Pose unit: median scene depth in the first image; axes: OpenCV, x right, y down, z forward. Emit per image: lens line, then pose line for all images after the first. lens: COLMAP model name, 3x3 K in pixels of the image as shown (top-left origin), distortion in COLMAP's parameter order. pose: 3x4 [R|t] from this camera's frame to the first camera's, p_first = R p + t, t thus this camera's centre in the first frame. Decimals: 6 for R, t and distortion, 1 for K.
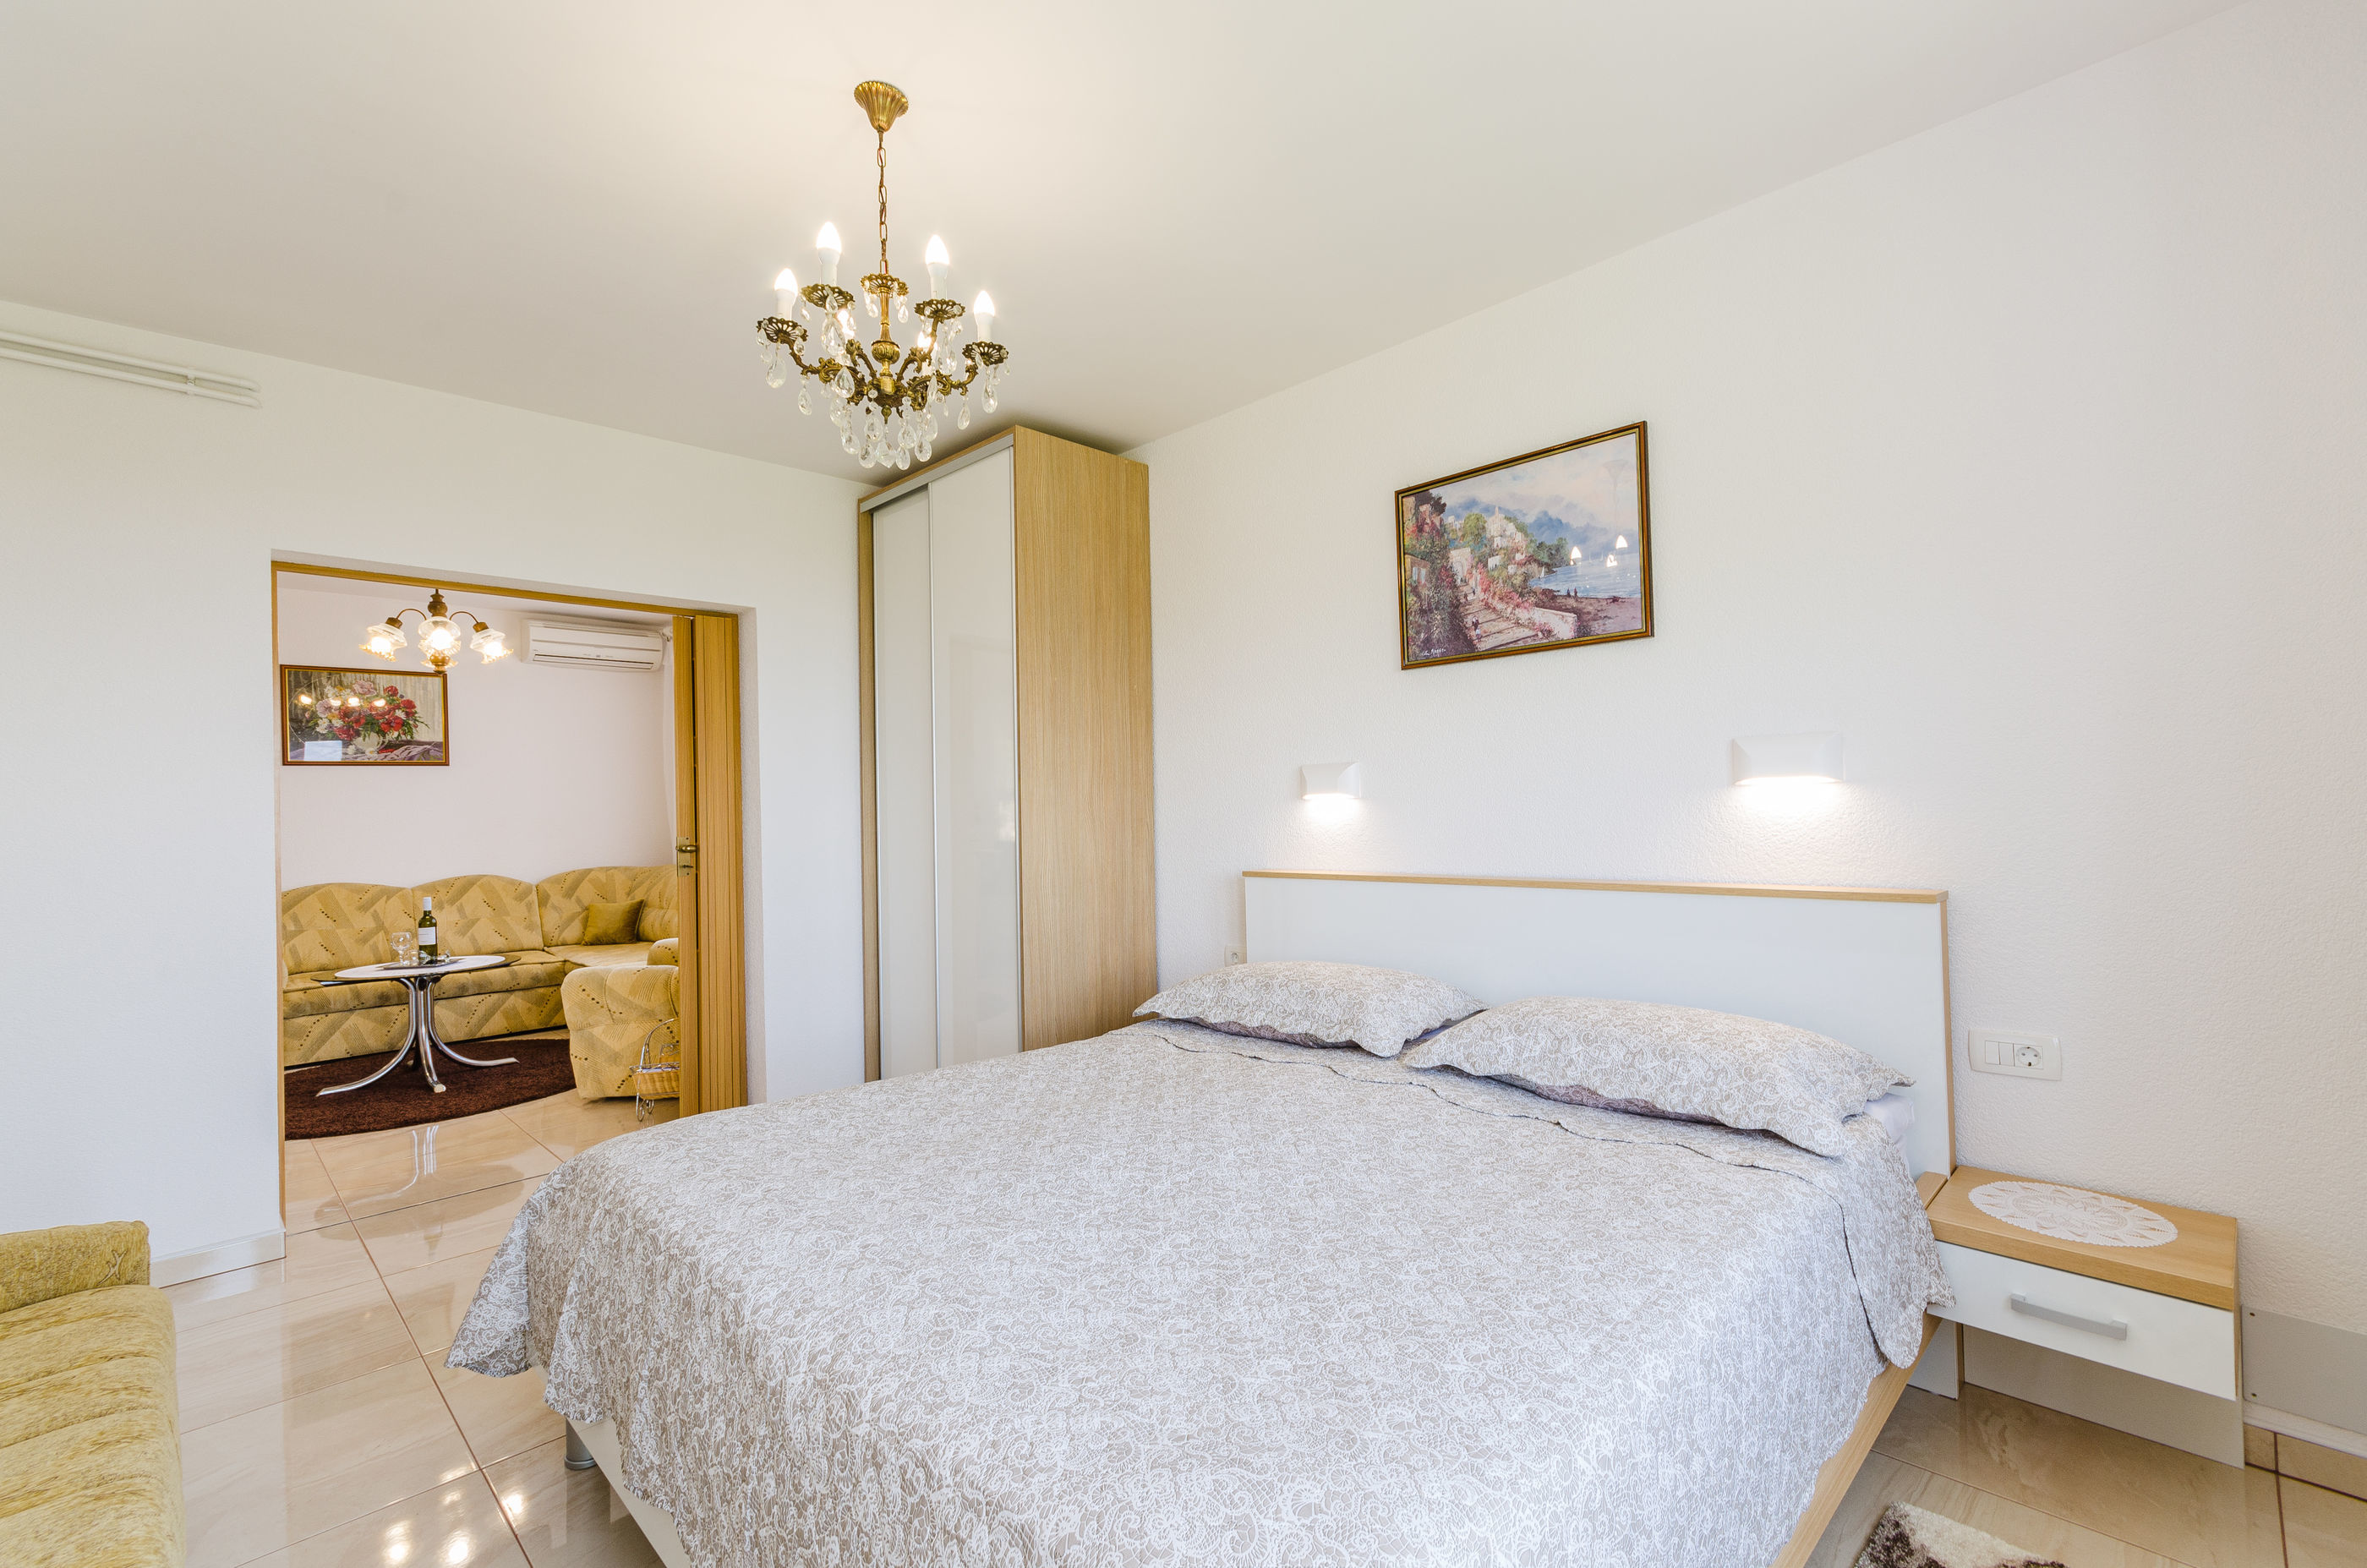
lens RADIAL K [[1040.6, 0, 1216.1], [0, 1040.6, 793.5], [0, 0, 1]] dist [-0.001607, -0.000189]
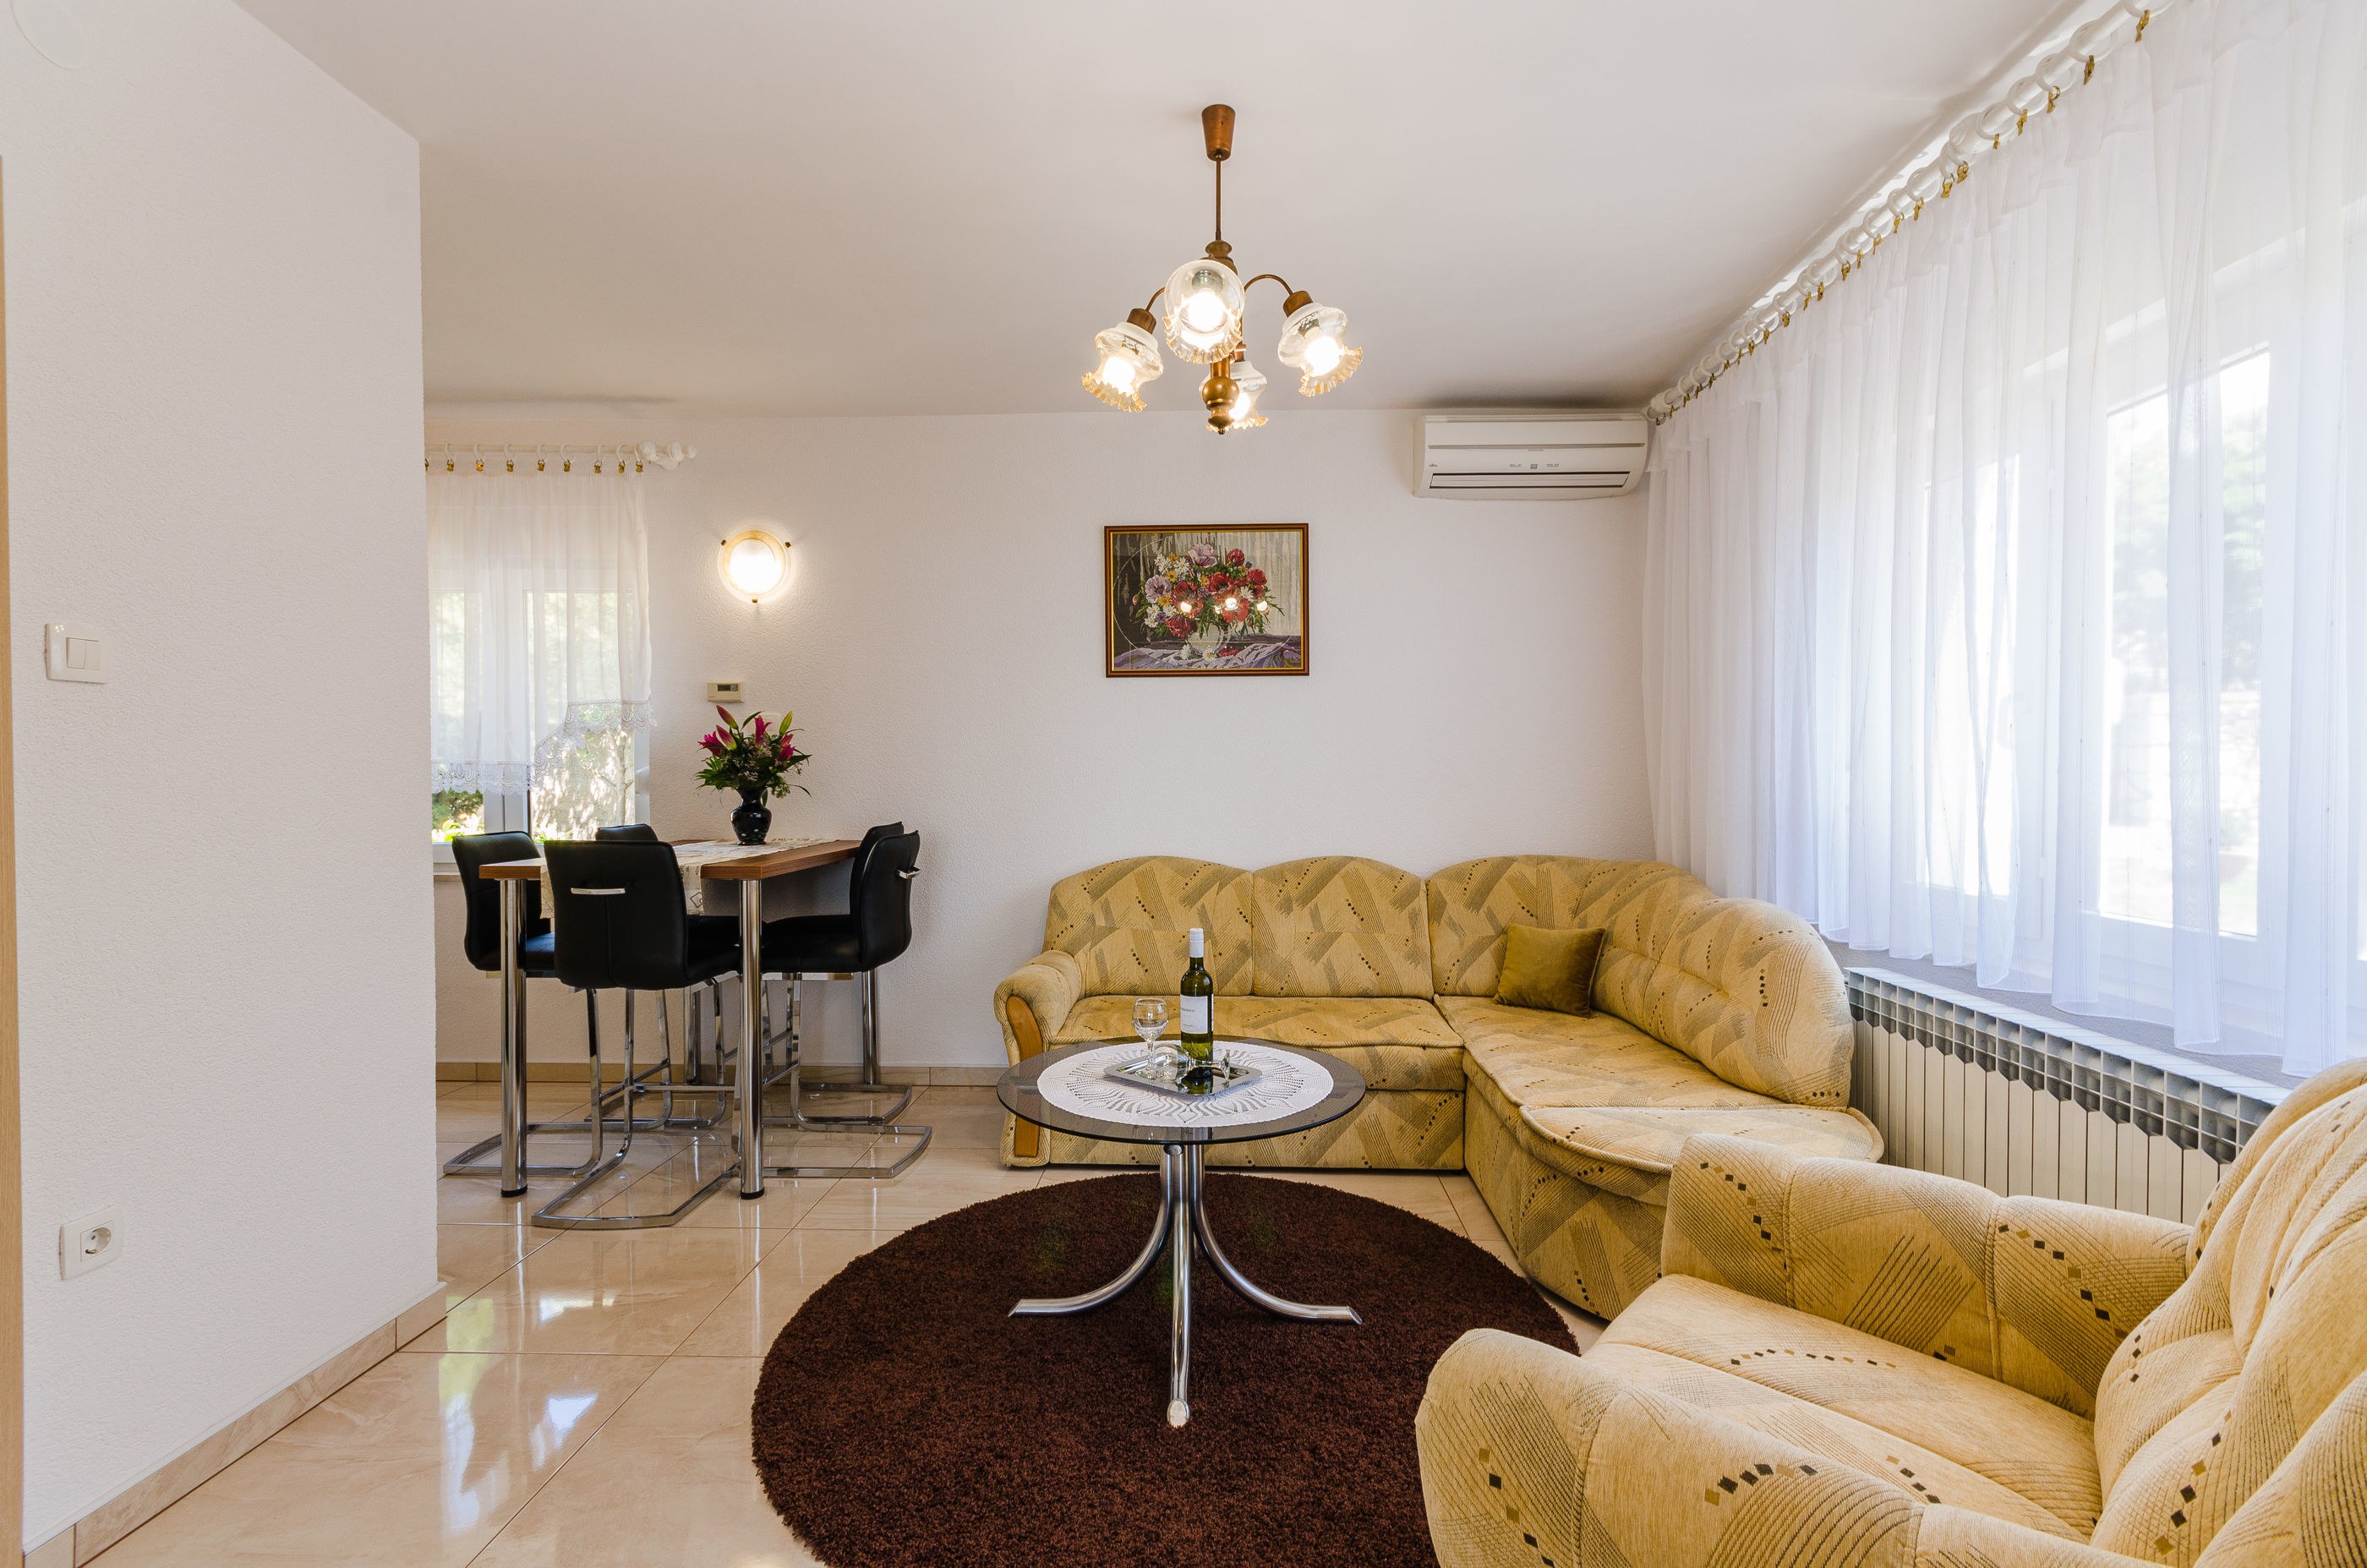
lens RADIAL K [[1036.1, 0, 1194.4], [0, 1036.1, 794.3], [0, 0, 1]] dist [-0.000540, 0.000806]
pose [[0.673889, 0.042630, -0.737601, -0.352573], [-0.010264, 0.998778, 0.048347, 0.015421], [0.738761, -0.025010, 0.673503, 0.574196]]
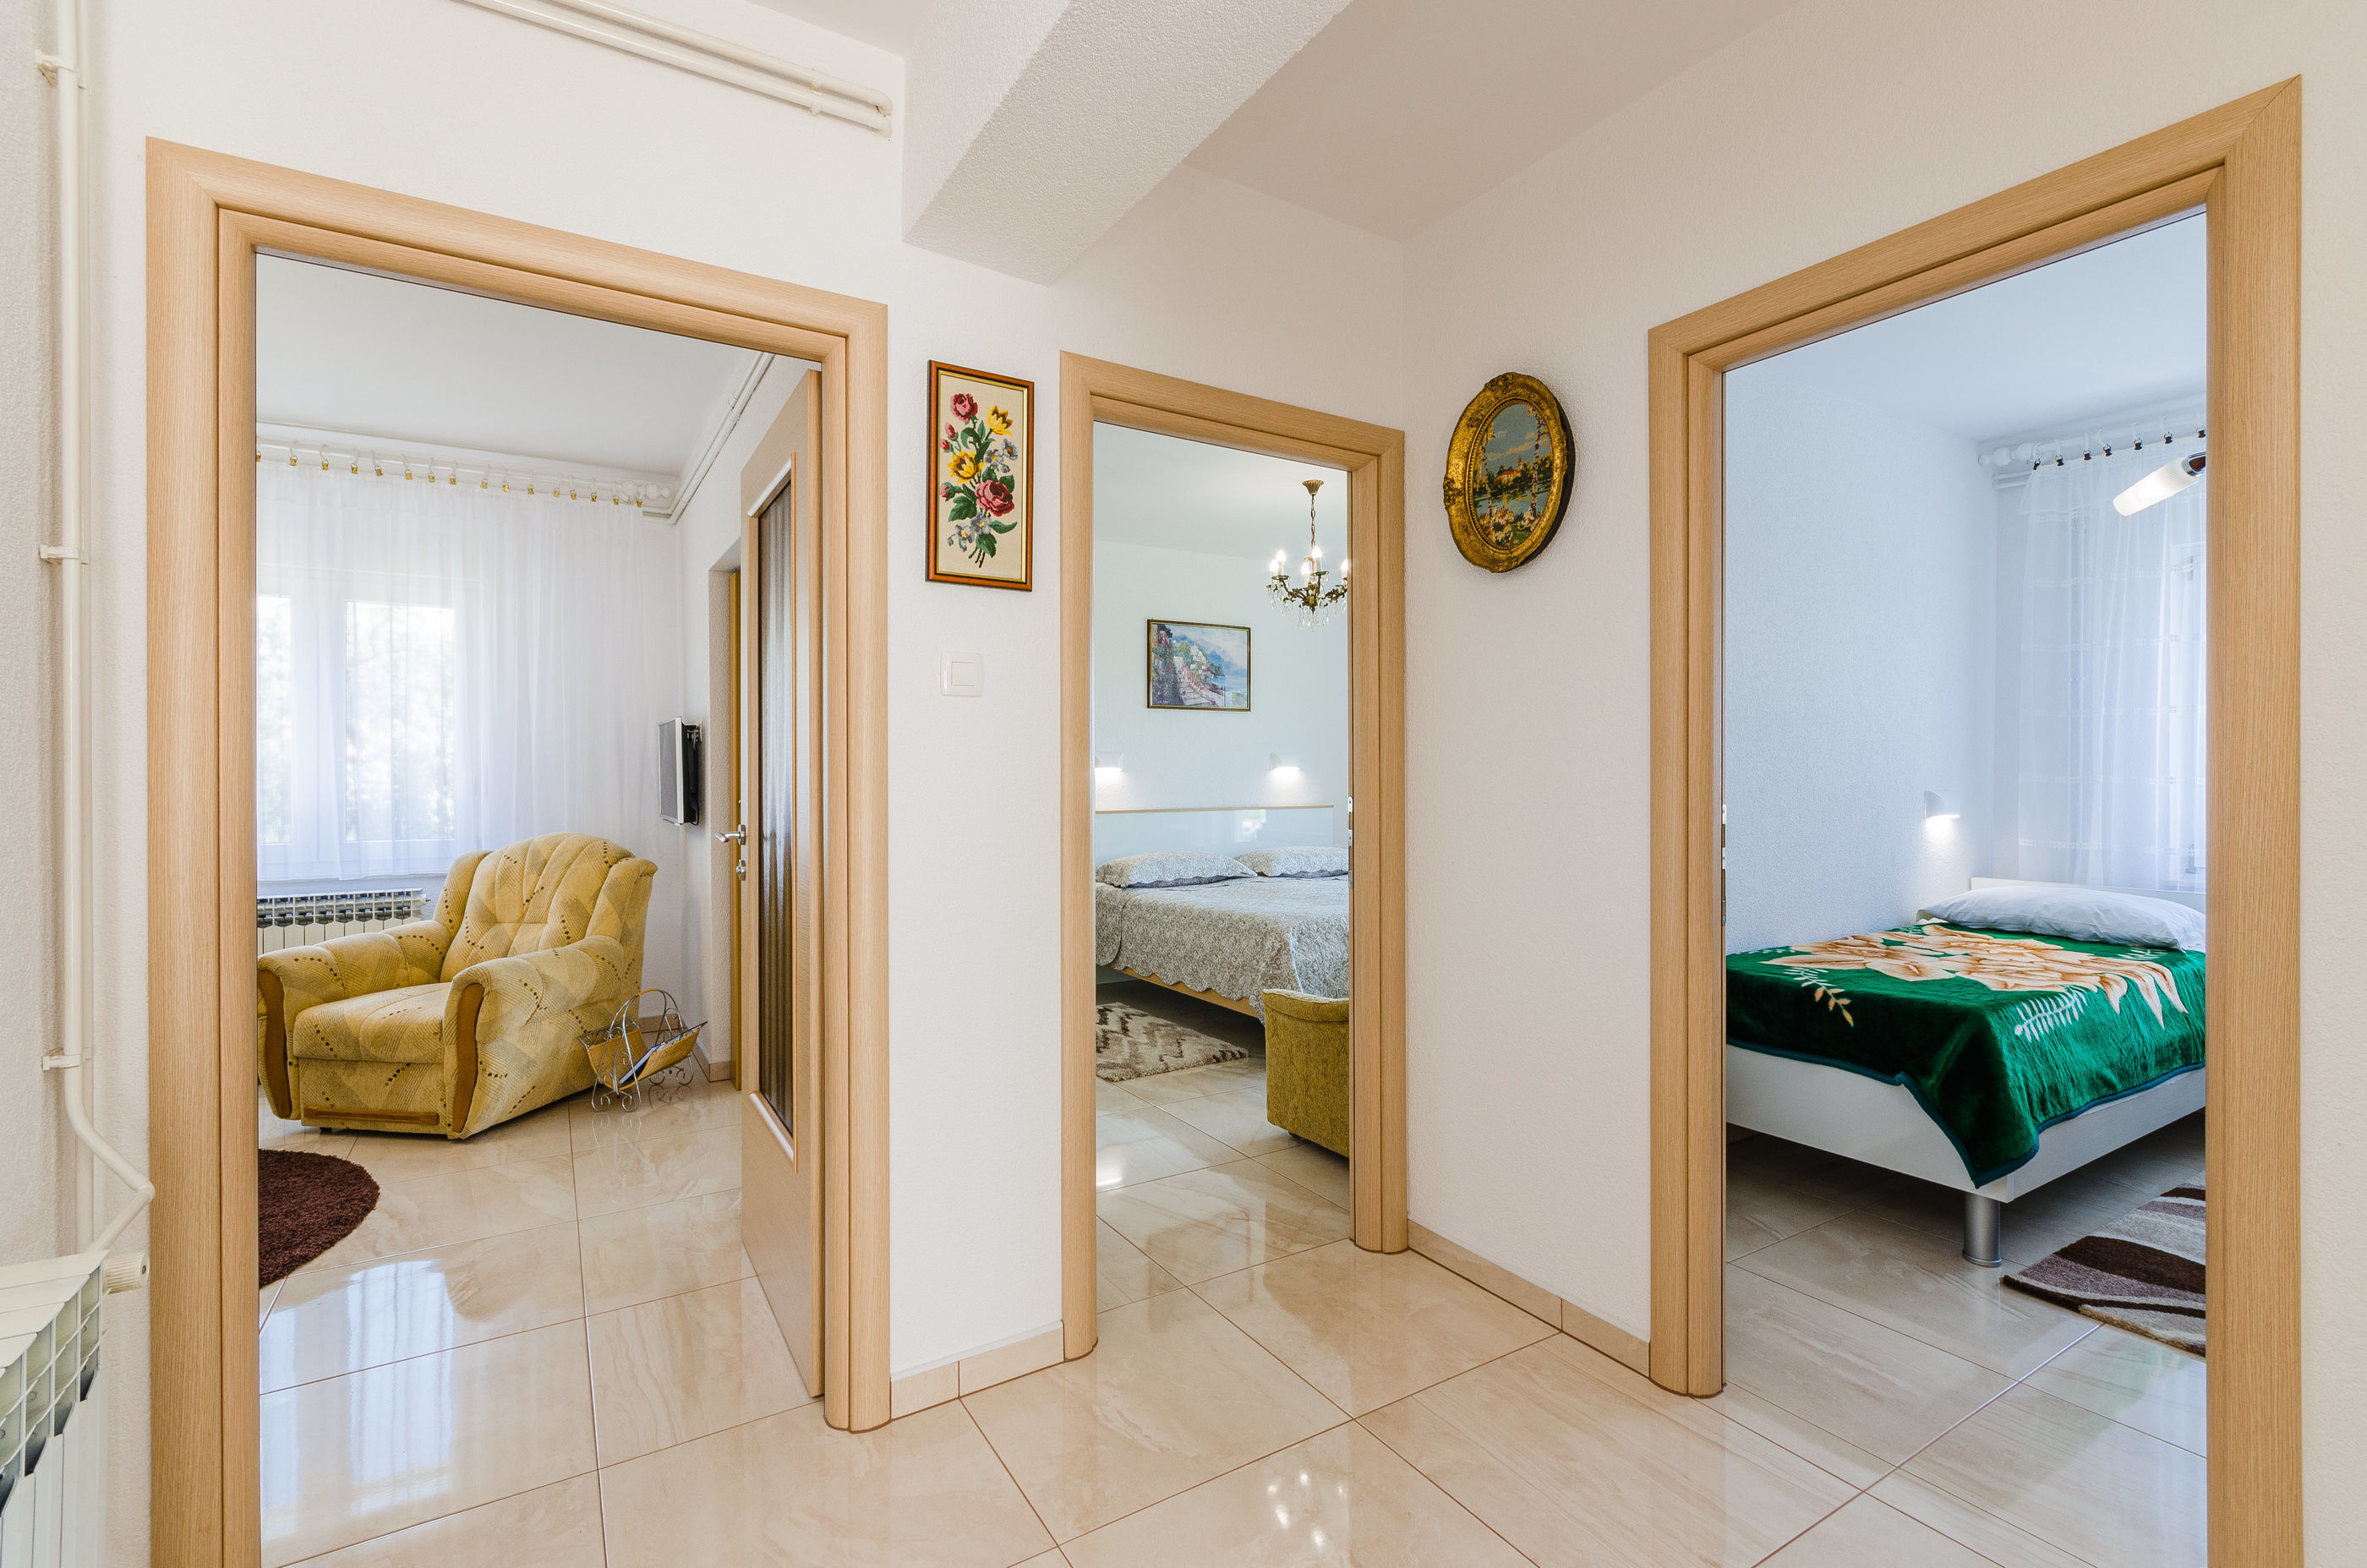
lens RADIAL K [[1048.0, 0, 1185.2], [0, 1048.0, 769.9], [0, 0, 1]] dist [0.020828, 0.000260]
pose [[0.242343, 0.028893, 0.969760, -0.925359], [-0.014750, 0.999551, -0.026094, 0.027924], [-0.970078, -0.007980, 0.242660, 0.227182]]
